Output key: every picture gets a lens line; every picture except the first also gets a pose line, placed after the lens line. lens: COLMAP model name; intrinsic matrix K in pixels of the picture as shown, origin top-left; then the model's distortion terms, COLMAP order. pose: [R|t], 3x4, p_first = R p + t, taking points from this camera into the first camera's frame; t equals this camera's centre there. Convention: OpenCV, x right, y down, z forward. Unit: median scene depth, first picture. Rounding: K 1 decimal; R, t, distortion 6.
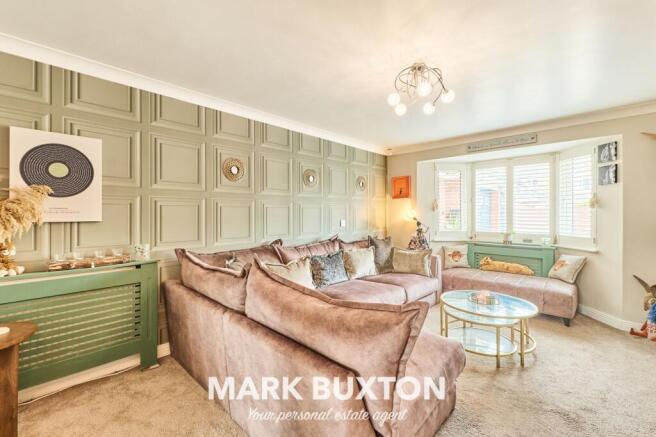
lens RADIAL K [[279.2, 0, 329.7], [0, 279.2, 211.2], [0, 0, 1]] dist [0.000105, 0.000015]
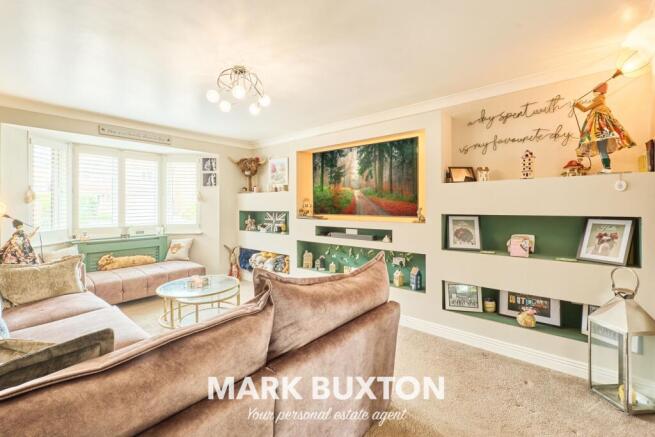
lens RADIAL K [[278.8, 0, 329.2], [0, 278.8, 211.2], [0, 0, 1]] dist [0.000105, 0.000015]
pose [[-0.066810, -0.021109, 0.997542, -0.411607], [-0.002737, 0.999776, 0.020973, 0.002214], [-0.997762, -0.001329, -0.066853, 0.381246]]
